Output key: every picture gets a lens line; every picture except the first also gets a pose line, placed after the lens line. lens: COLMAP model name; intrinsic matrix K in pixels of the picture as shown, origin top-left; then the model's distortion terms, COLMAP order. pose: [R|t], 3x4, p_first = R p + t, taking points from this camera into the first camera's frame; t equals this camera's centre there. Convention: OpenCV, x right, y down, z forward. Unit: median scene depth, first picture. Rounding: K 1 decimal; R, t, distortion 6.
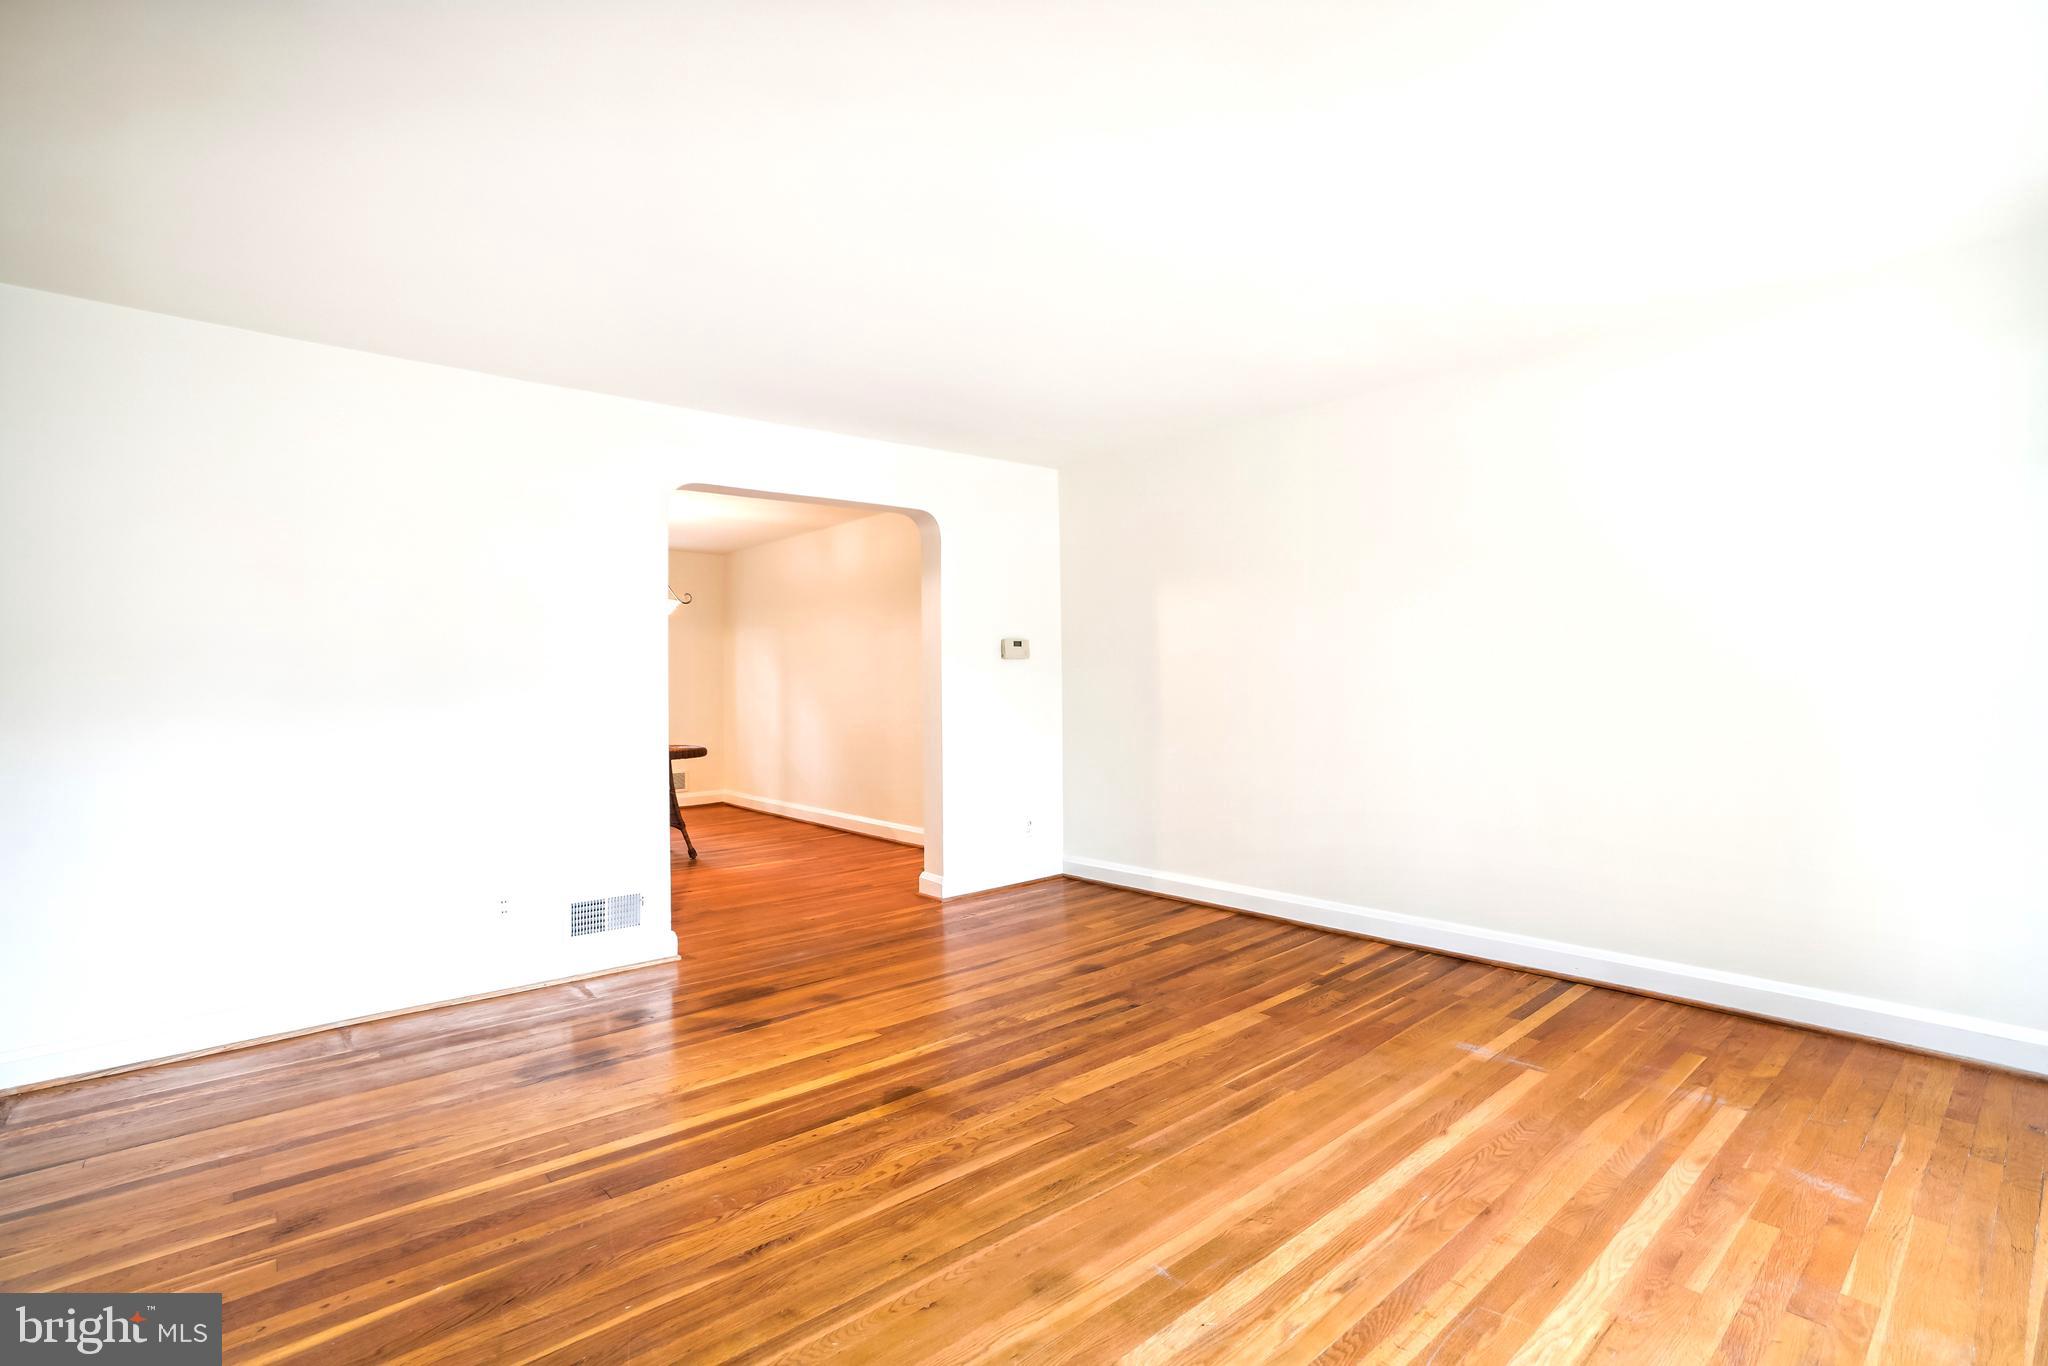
lens RADIAL K [[946.6, 0, 1024.6], [0, 946.6, 667.5], [0, 0, 1]] dist [-0.056425, 0.028907]
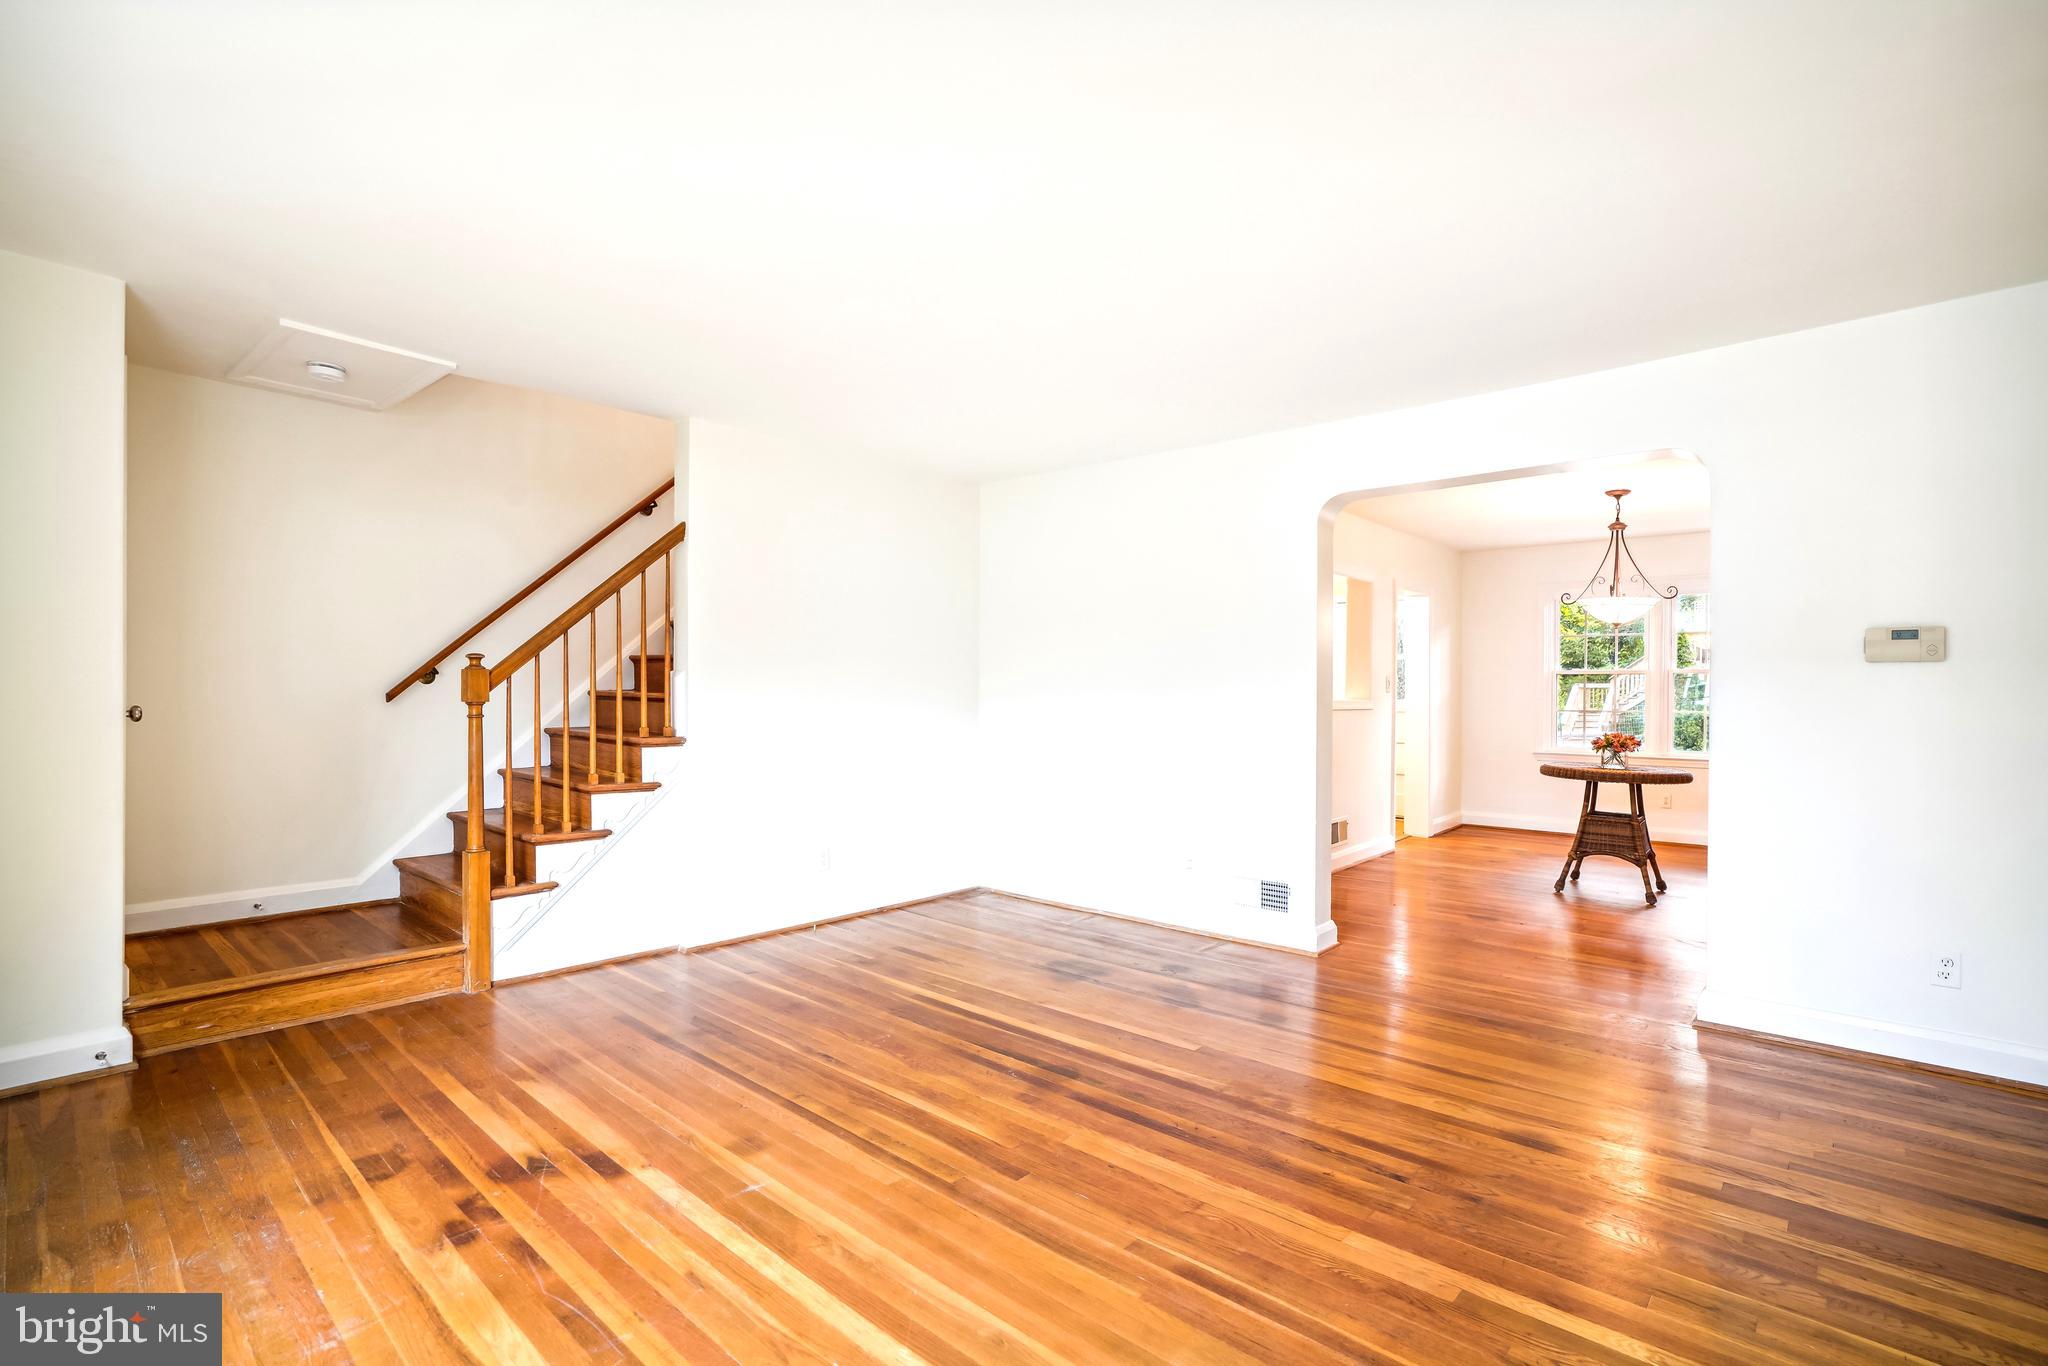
lens RADIAL K [[946.6, 0, 1024.6], [0, 946.6, 667.5], [0, 0, 1]] dist [-0.056425, 0.028907]
pose [[0.130631, -0.008305, -0.991396, 0.919924], [0.002044, 0.999965, -0.008108, -0.003951], [0.991429, -0.000967, 0.130643, 0.793556]]
